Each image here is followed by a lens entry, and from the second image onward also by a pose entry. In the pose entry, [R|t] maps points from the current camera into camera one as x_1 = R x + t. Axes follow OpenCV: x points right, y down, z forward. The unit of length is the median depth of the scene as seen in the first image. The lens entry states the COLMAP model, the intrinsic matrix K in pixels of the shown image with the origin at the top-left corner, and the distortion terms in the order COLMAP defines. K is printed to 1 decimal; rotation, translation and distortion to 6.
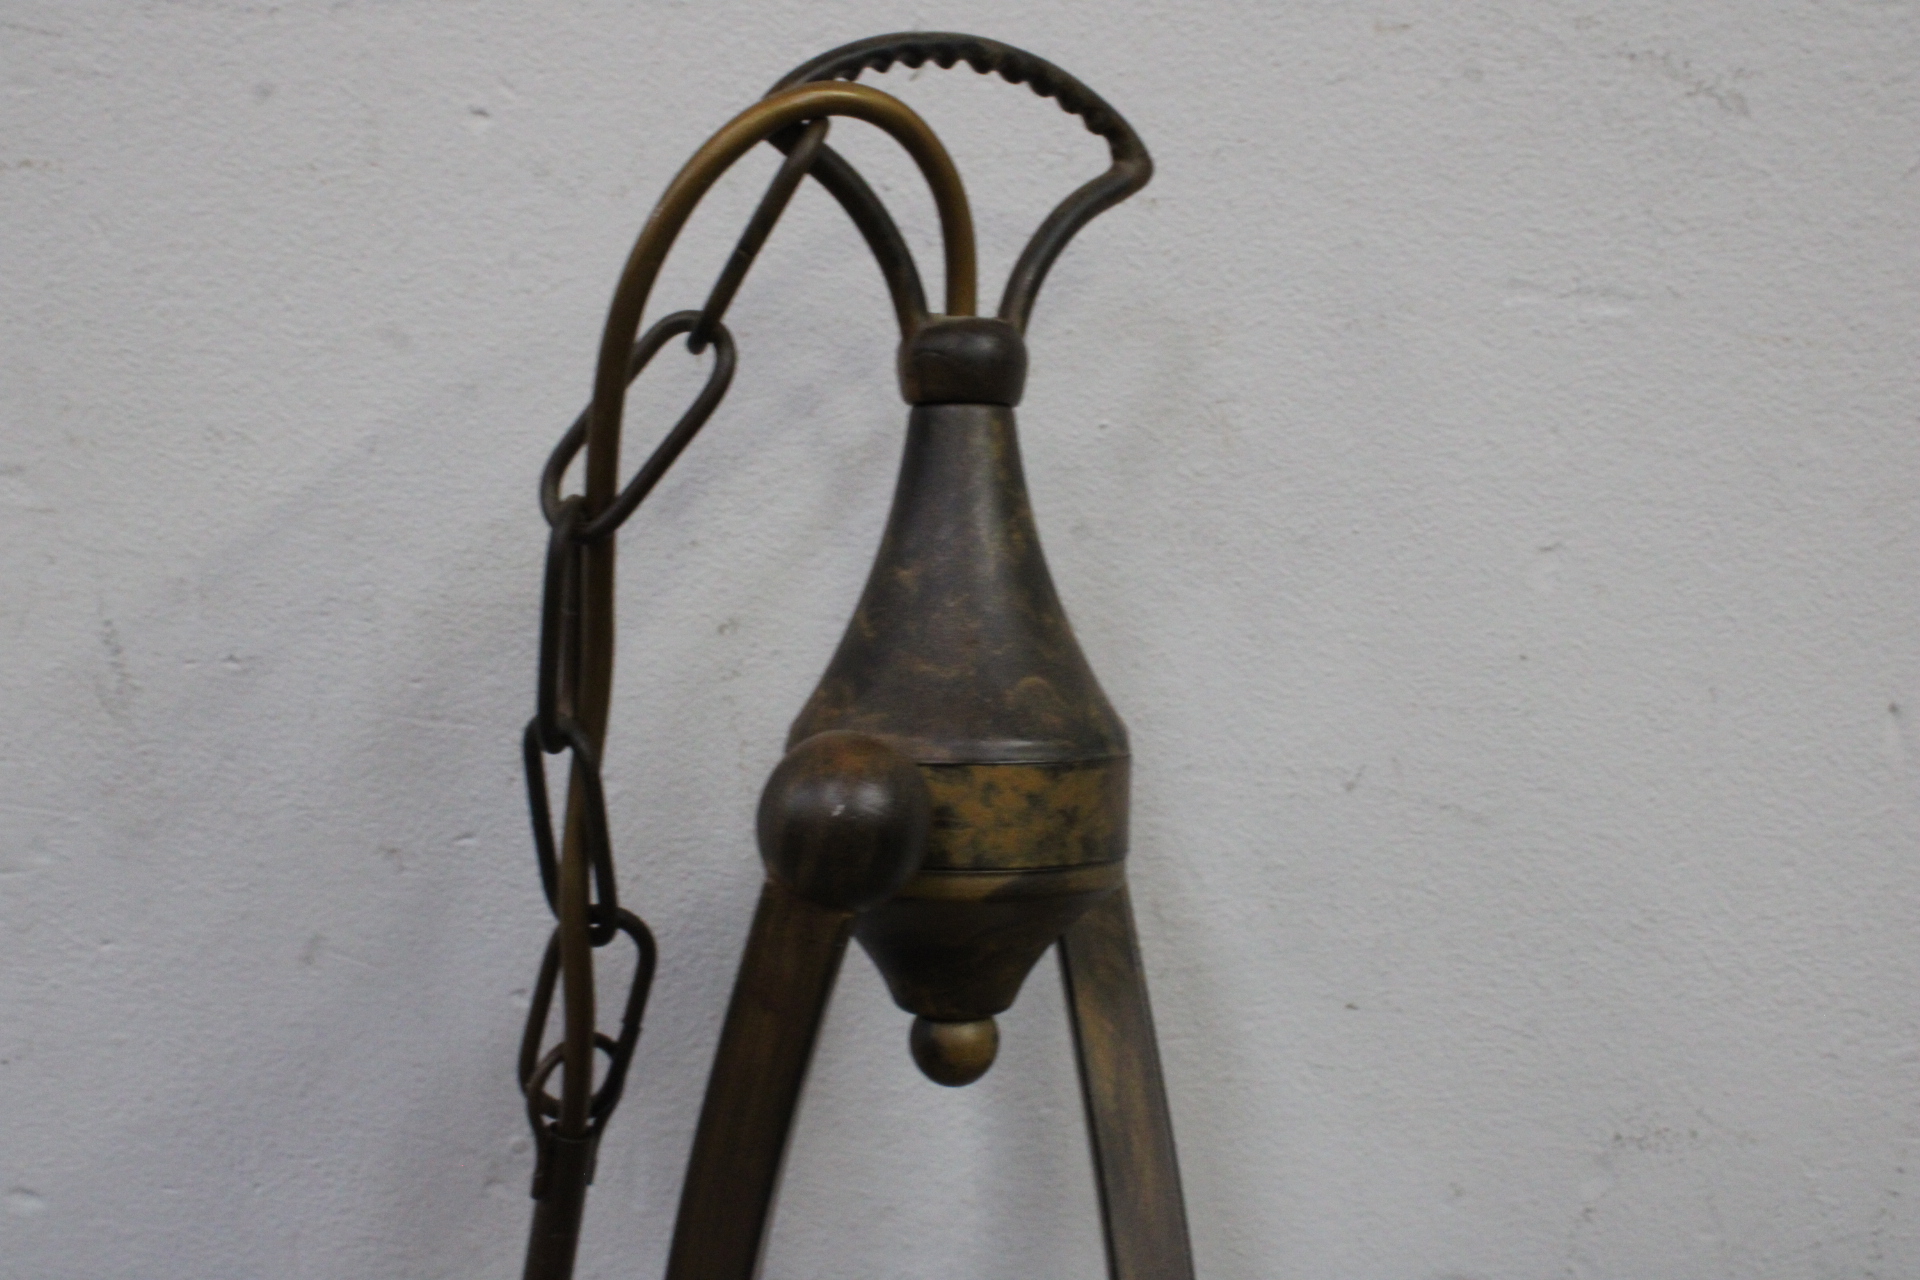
lens RADIAL K [[2144.6, 0, 963.7], [0, 2144.6, 660.6], [0, 0, 1]] dist [-0.070922, 0.000000]
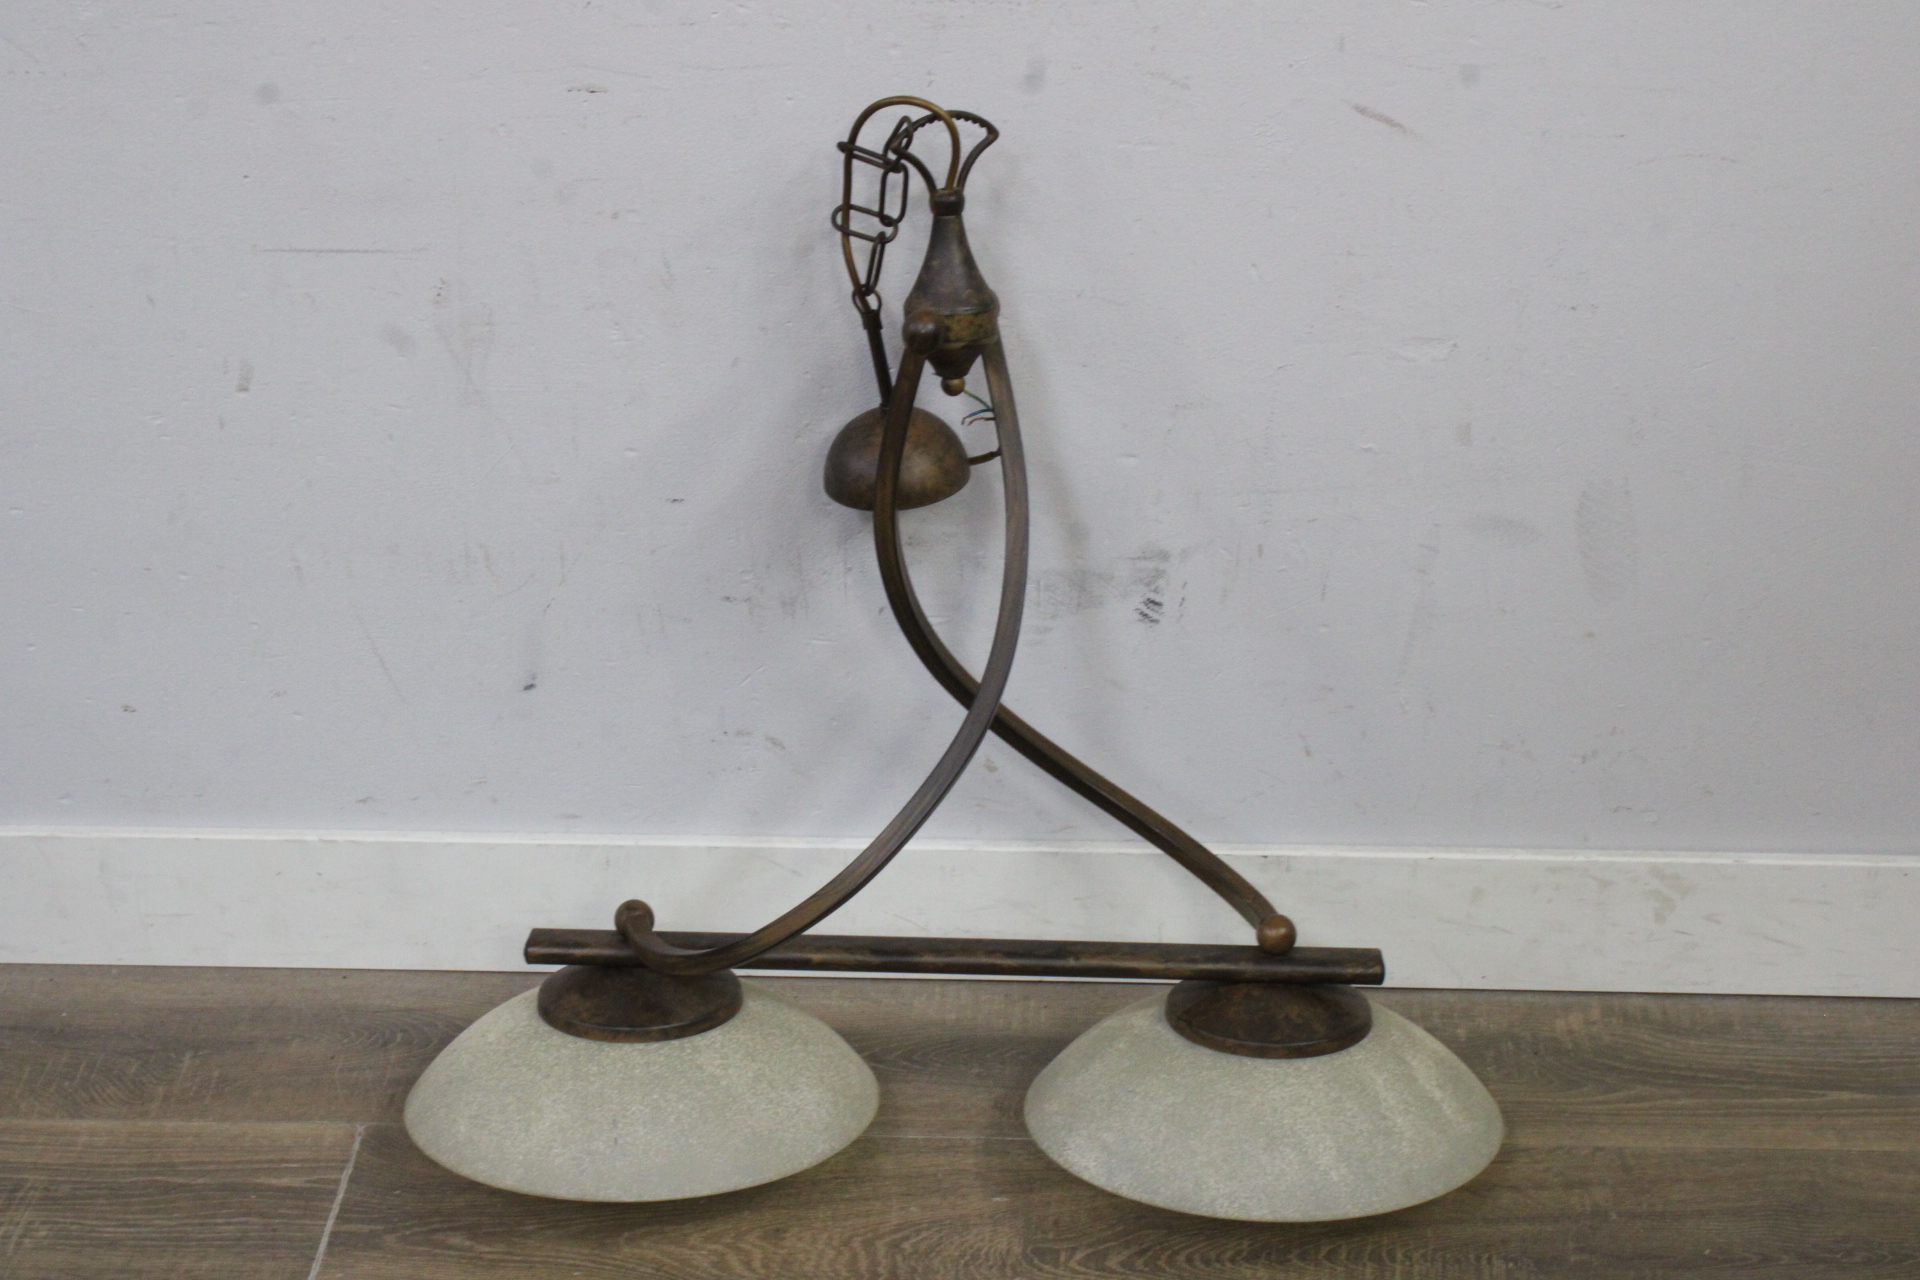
lens RADIAL K [[3288.0, 0, 1001.3], [0, 3288.0, 606.2], [0, 0, 1]] dist [-0.003270, 0.000000]
pose [[0.999109, -0.041693, 0.006607, 0.020767], [0.038655, 0.966517, 0.253676, -0.748890], [-0.016963, -0.253194, 0.967267, -3.866936]]
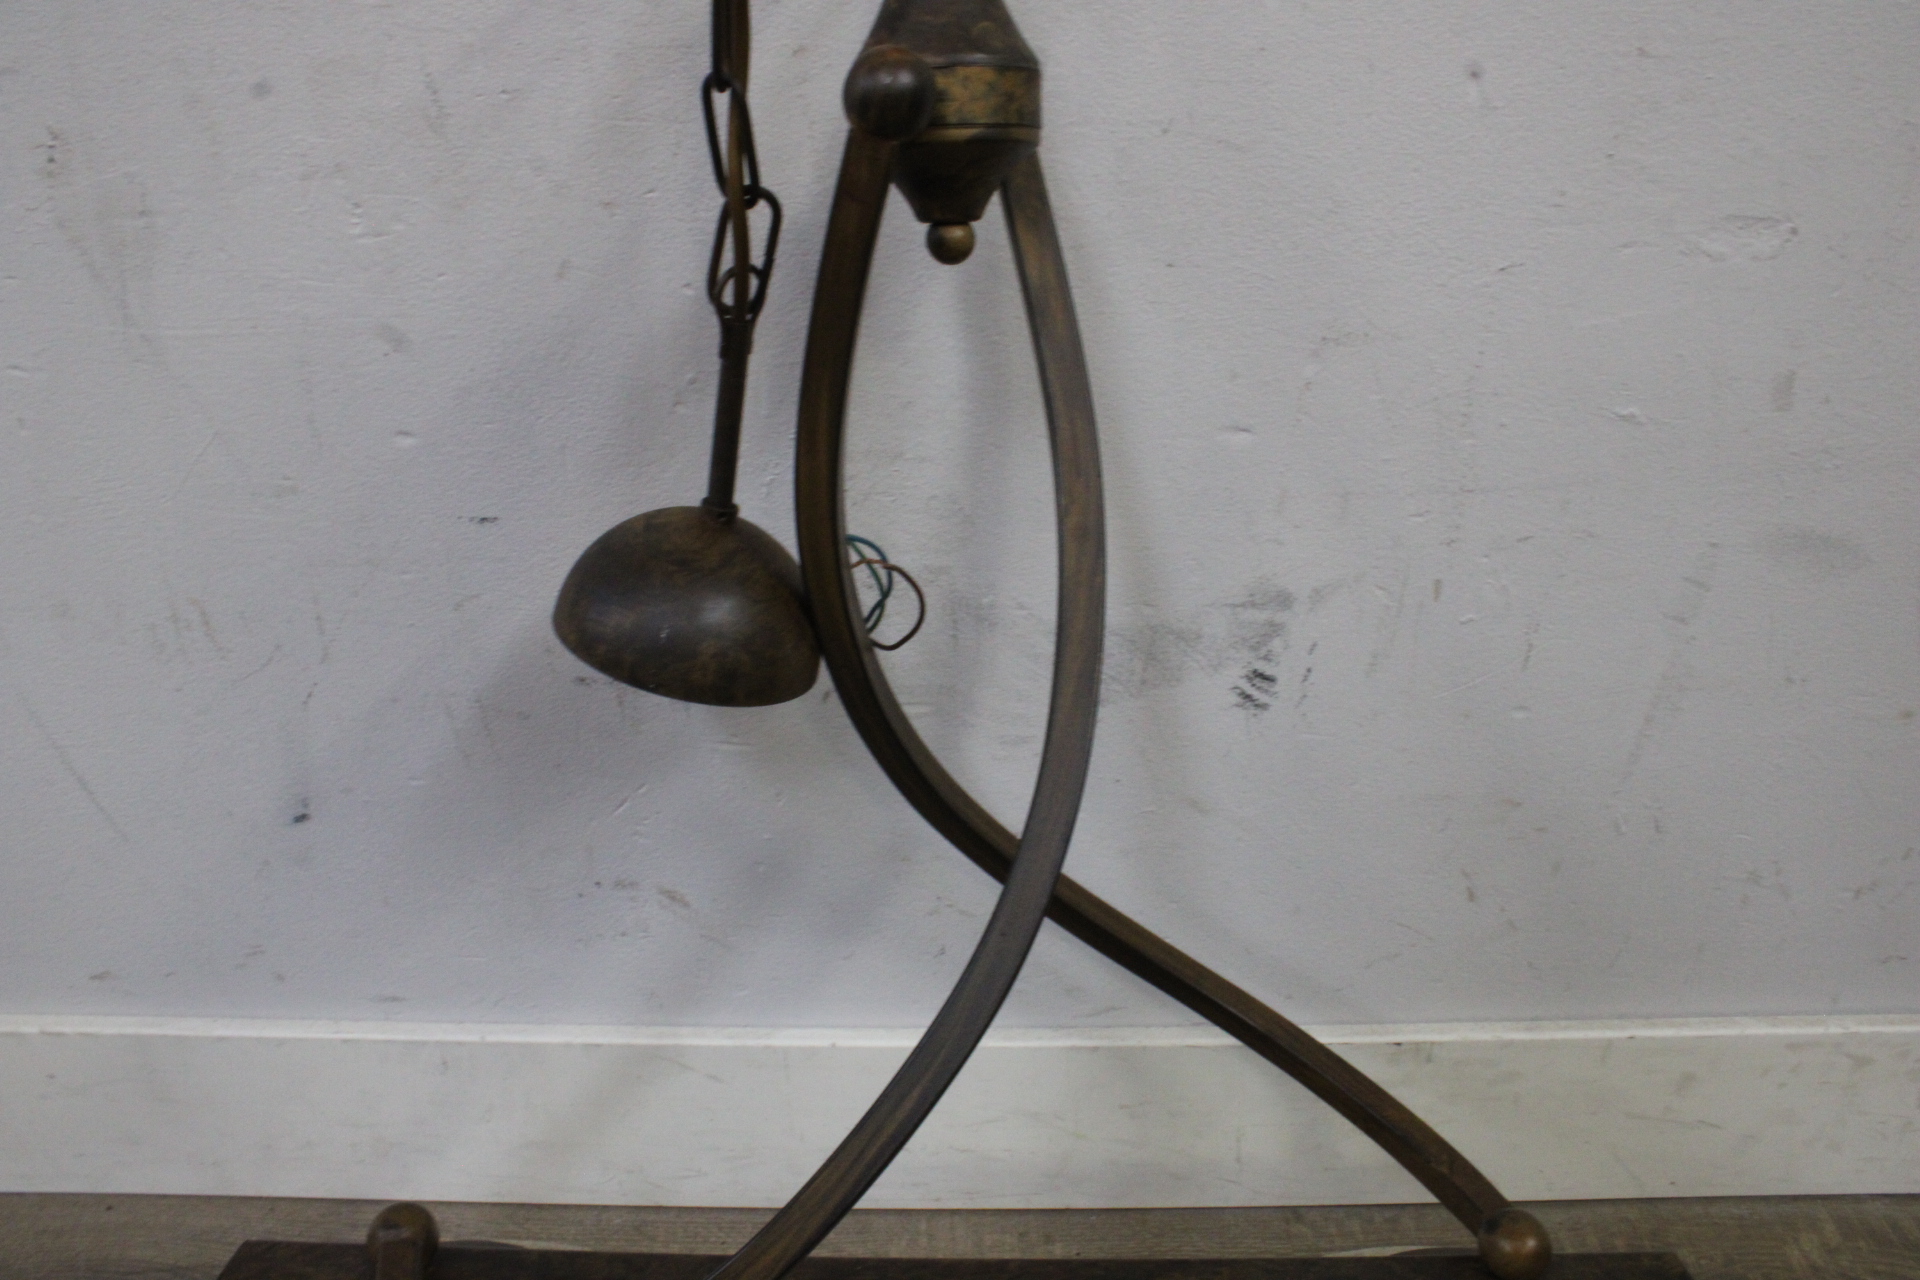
lens RADIAL K [[1555.0, 0, 968.4], [0, 1555.0, 653.3], [0, 0, 1]] dist [-0.159992, 0.117590]
pose [[0.997866, -0.056132, 0.033344, -0.044855], [0.046756, 0.970844, 0.235107, 0.179794], [-0.045569, -0.233047, 0.971397, -0.301422]]
